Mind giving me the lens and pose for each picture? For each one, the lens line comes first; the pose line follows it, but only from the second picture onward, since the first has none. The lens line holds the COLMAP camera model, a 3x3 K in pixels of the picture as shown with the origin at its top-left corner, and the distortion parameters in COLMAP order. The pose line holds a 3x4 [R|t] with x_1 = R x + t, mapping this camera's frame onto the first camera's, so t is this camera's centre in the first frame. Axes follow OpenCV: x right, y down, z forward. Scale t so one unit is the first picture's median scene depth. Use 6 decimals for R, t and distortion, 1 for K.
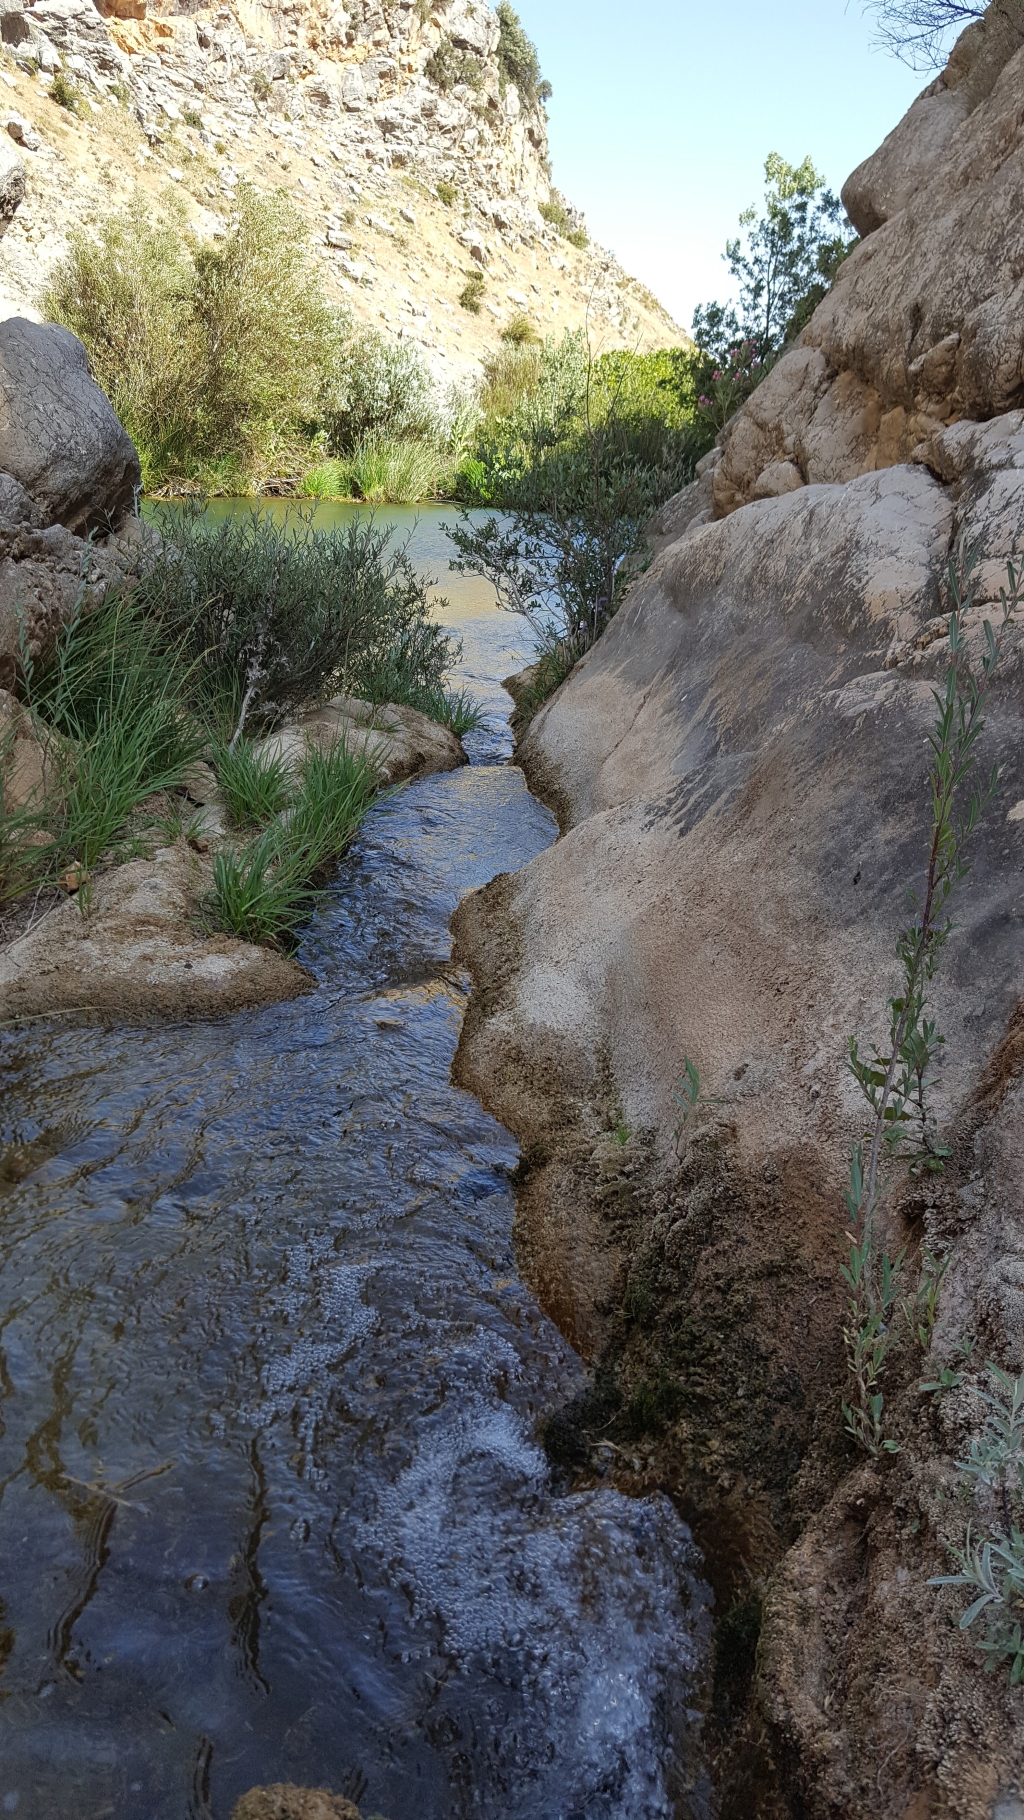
lens RADIAL K [[1470.4, 0, 511.5], [0, 1470.4, 903.3], [0, 0, 1]] dist [0.005647, -0.002929]
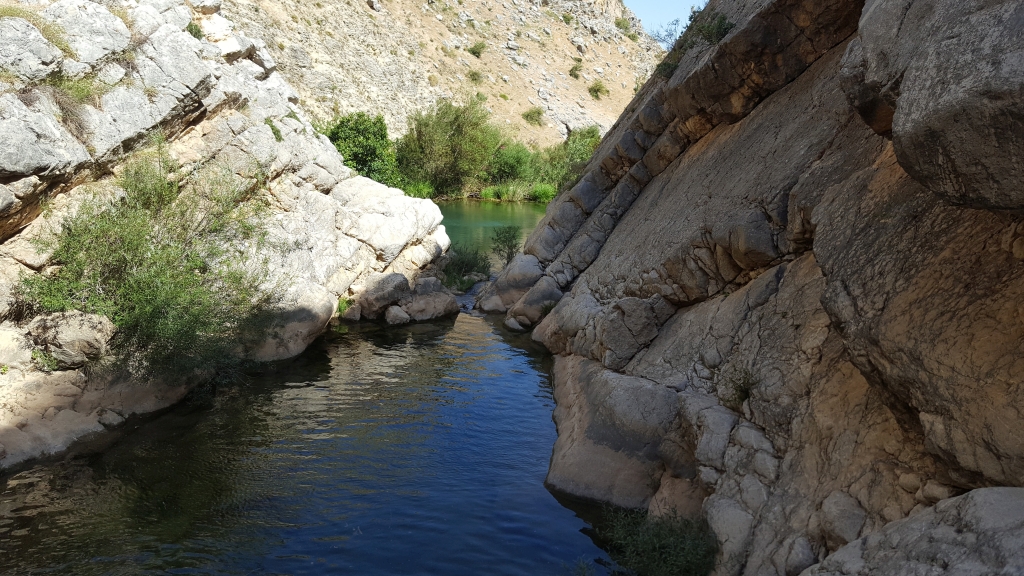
lens RADIAL K [[827.3, 0, 511.6], [0, 827.3, 288.3], [0, 0, 1]] dist [0.005647, -0.002929]
pose [[0.993254, 0.043171, -0.107626, 0.022284], [-0.054066, 0.993472, -0.100455, 0.014963], [0.102586, 0.105596, 0.989103, -0.130841]]
